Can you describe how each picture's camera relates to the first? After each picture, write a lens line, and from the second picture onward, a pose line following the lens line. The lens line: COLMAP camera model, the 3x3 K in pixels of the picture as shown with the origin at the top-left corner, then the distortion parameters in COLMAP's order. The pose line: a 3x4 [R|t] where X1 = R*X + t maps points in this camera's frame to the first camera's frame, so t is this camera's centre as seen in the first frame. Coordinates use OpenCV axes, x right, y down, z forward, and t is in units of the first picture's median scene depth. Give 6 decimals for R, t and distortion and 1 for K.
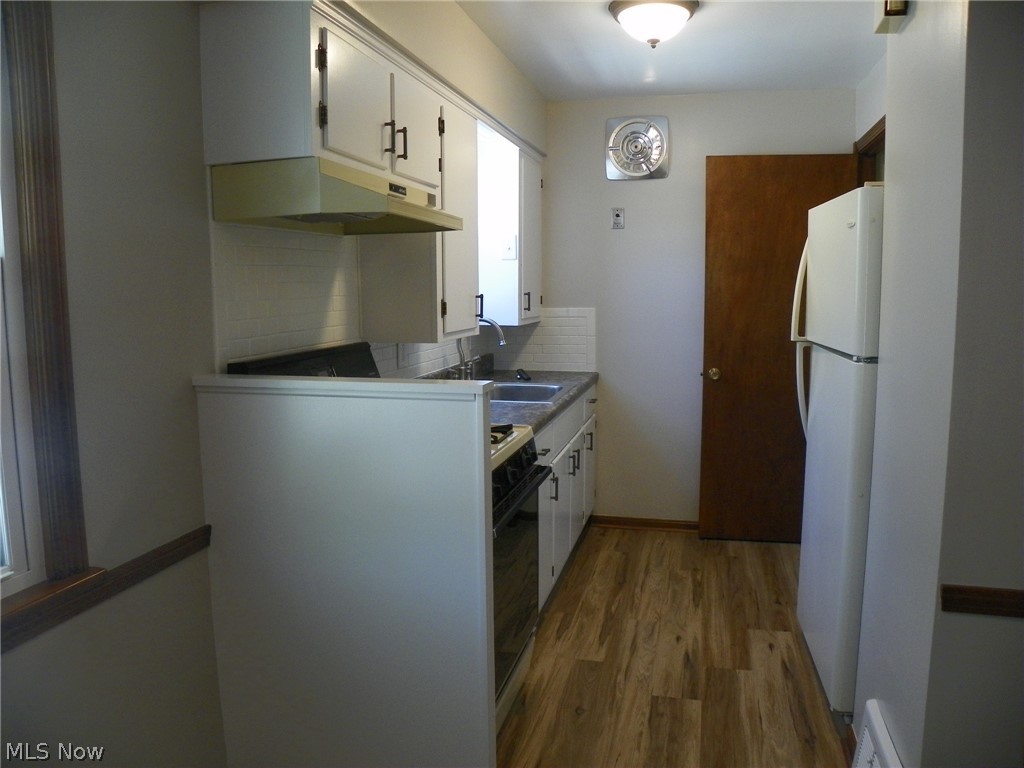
lens RADIAL K [[778.5, 0, 513.4], [0, 778.5, 377.3], [0, 0, 1]] dist [-0.157858, 0.099968]
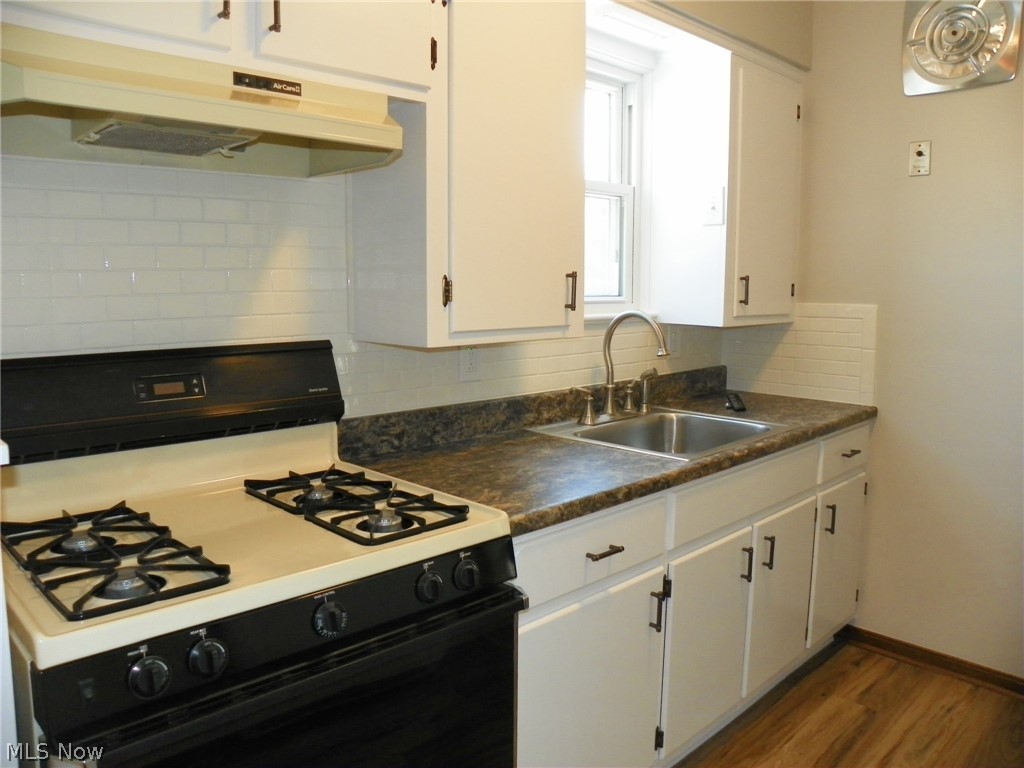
lens RADIAL K [[778.5, 0, 513.4], [0, 778.5, 377.3], [0, 0, 1]] dist [-0.157858, 0.099968]
pose [[0.852664, 0.071110, -0.517598, 0.190050], [-0.067905, 0.997374, 0.025161, -0.028446], [0.518028, 0.013693, 0.855254, 0.358449]]
